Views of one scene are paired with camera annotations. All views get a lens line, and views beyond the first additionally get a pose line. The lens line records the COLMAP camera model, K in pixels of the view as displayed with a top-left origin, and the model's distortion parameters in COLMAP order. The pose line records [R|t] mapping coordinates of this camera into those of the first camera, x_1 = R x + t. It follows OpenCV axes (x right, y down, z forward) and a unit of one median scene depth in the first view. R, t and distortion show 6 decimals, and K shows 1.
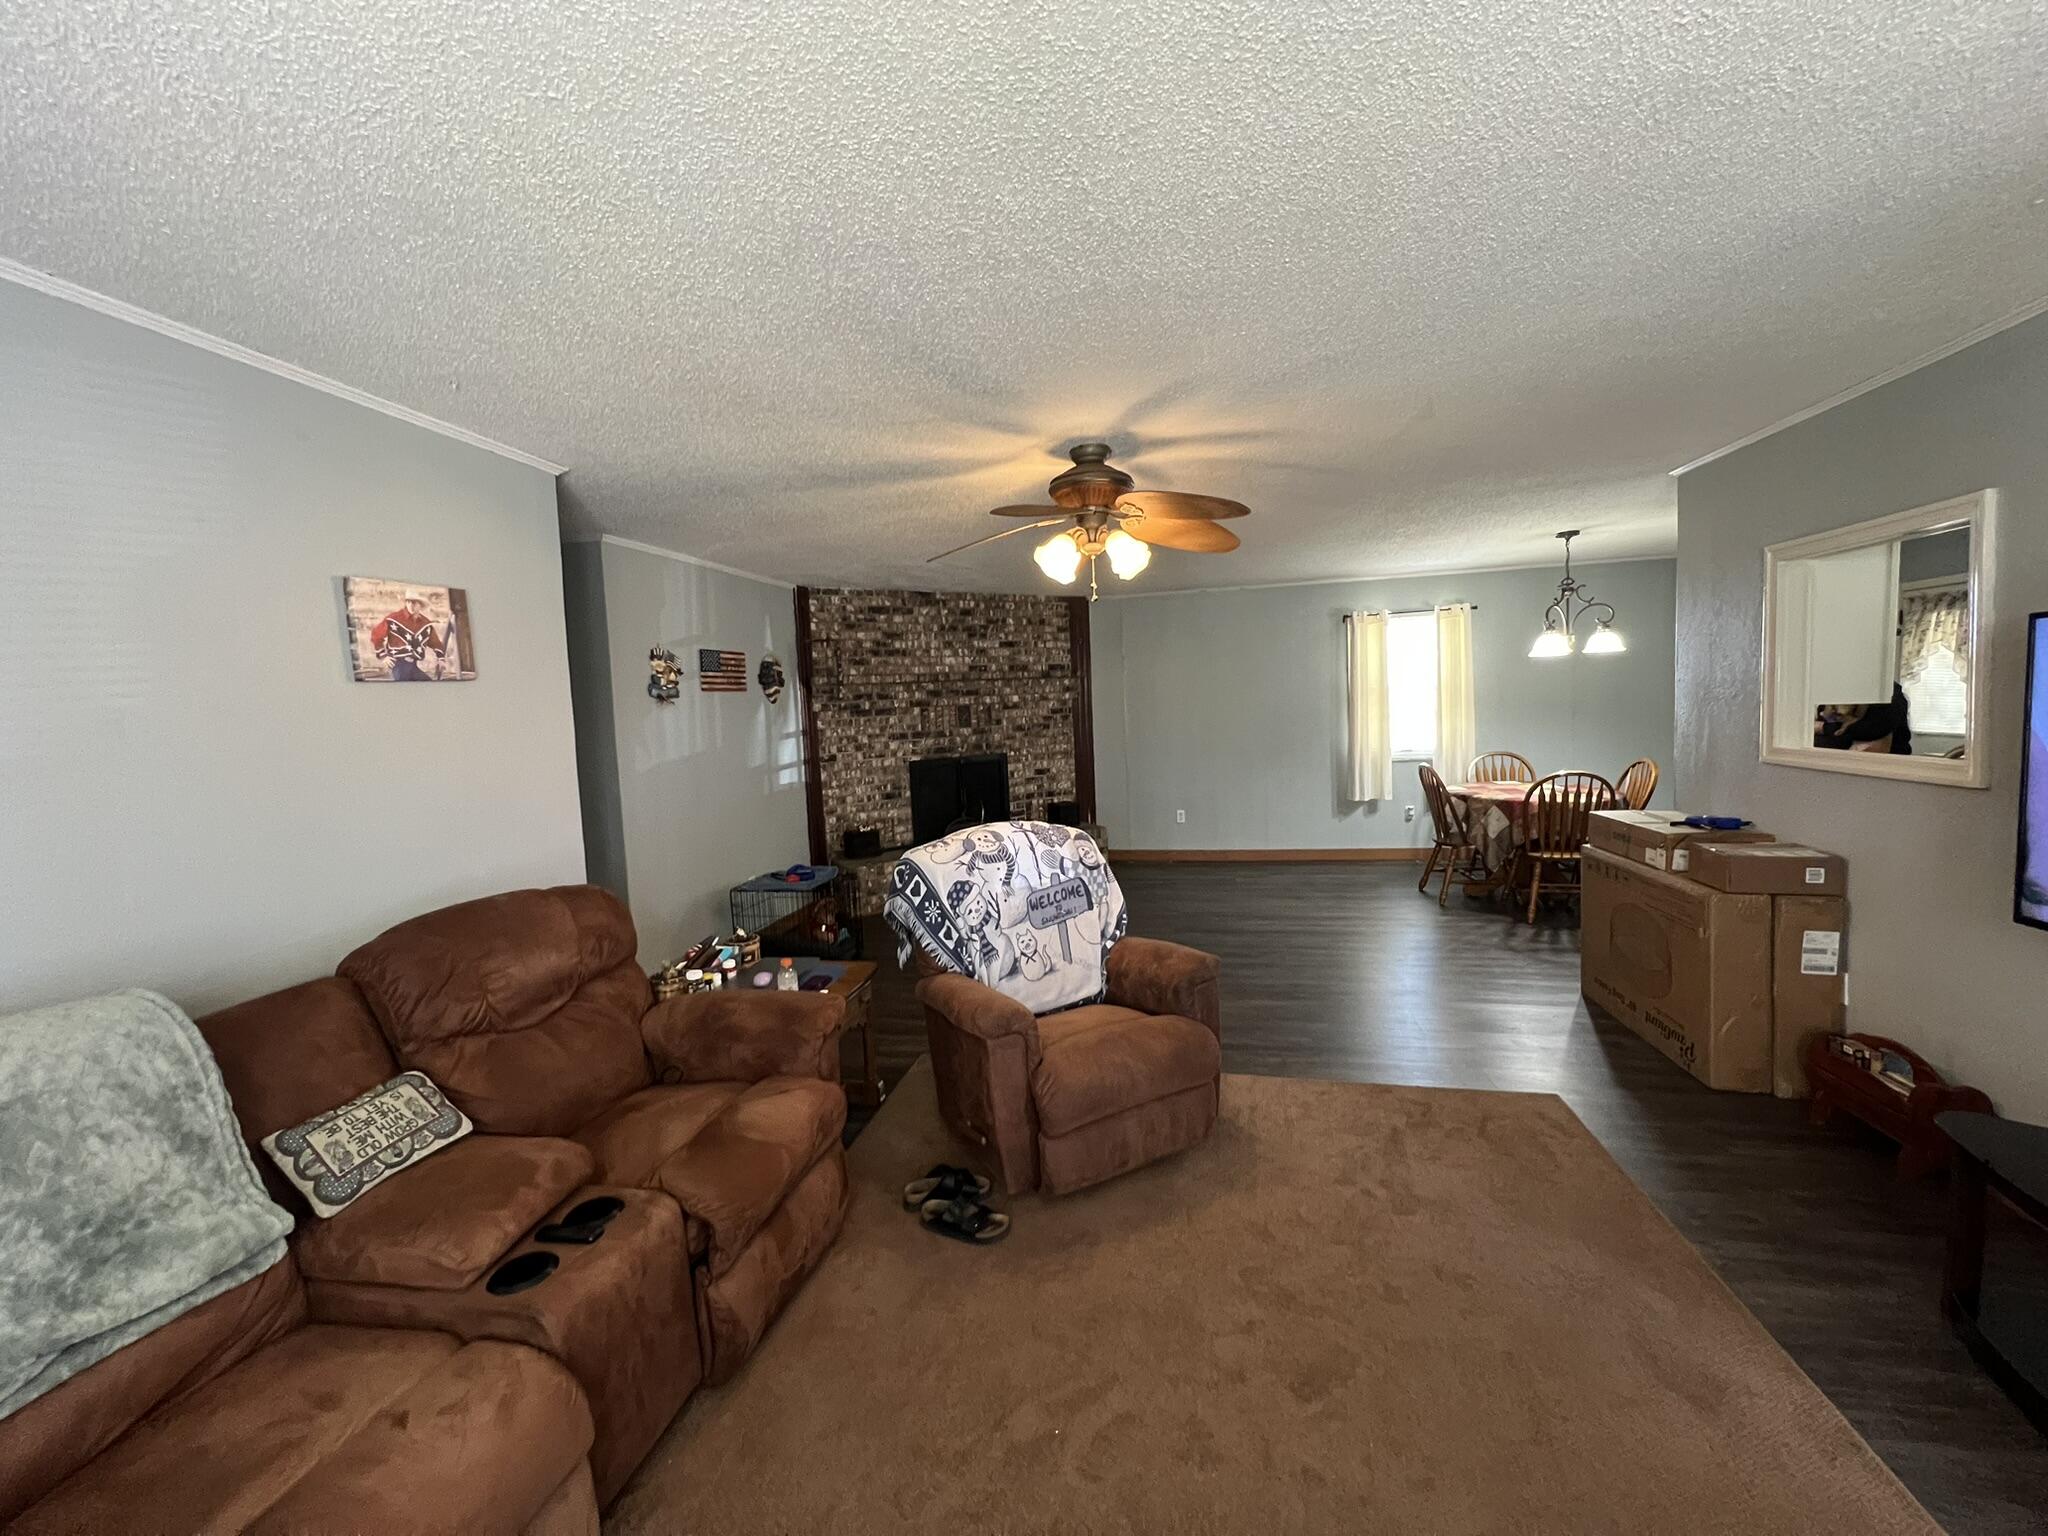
lens RADIAL K [[816.0, 0, 1015.3], [0, 816.0, 765.7], [0, 0, 1]] dist [-0.001931, -0.000171]
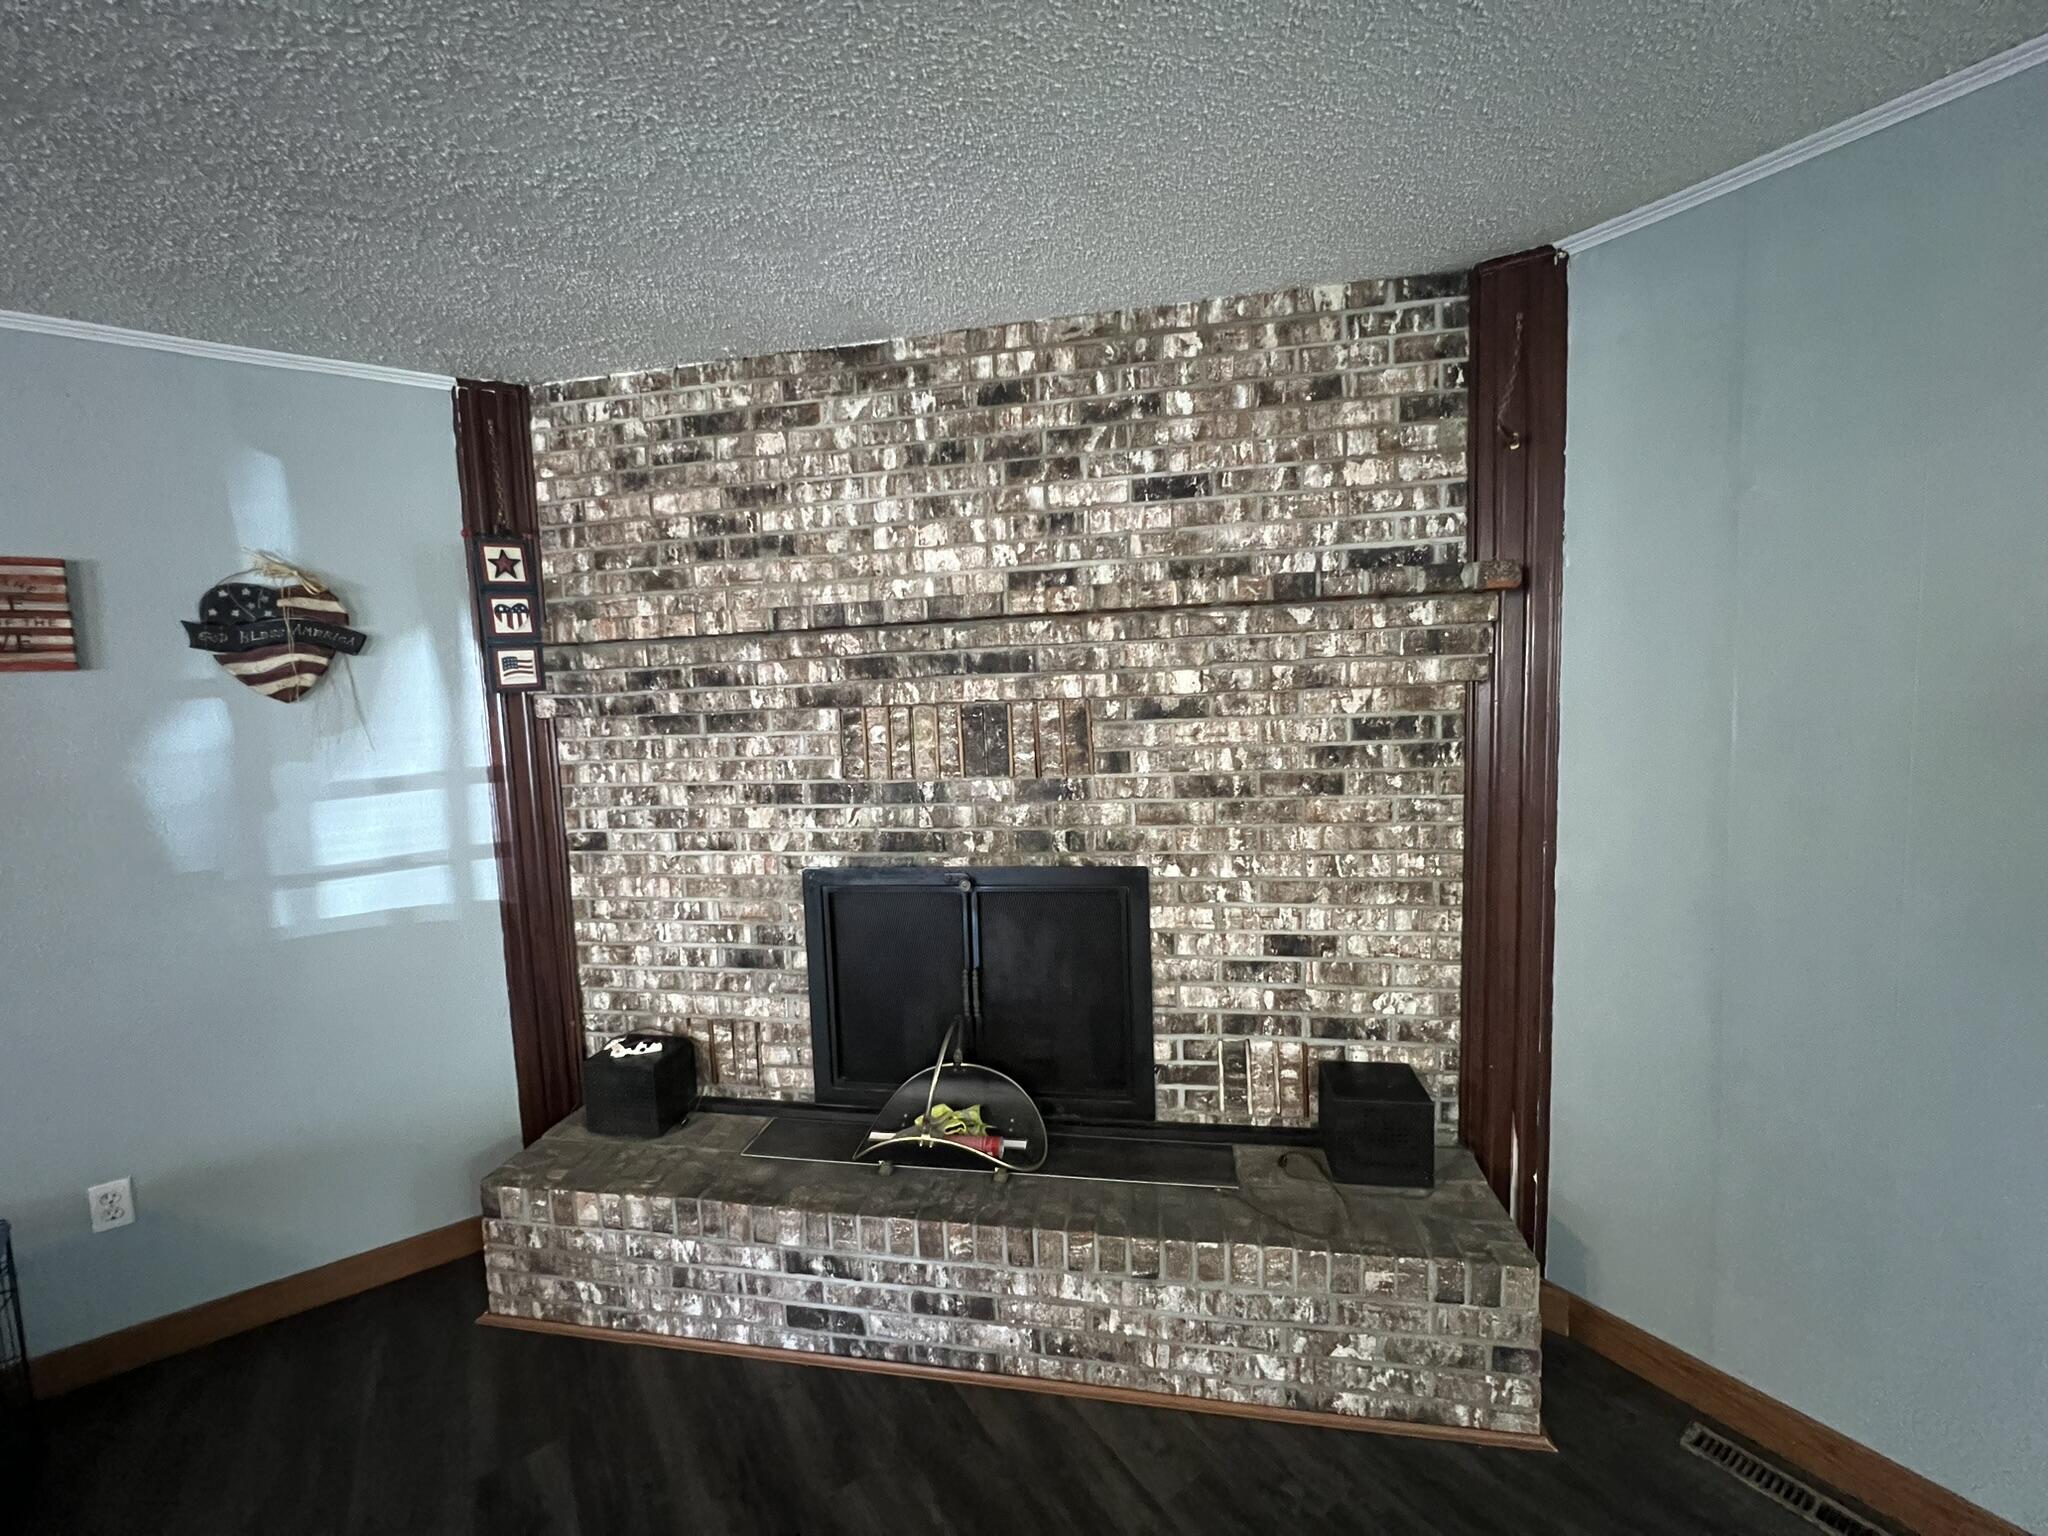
lens RADIAL K [[816.0, 0, 1015.3], [0, 816.0, 765.7], [0, 0, 1]] dist [-0.001931, -0.000171]
pose [[0.725193, 0.075512, -0.684392, 0.162797], [-0.049844, 0.997118, 0.057201, -0.071402], [0.686739, -0.007369, 0.726867, 0.809391]]
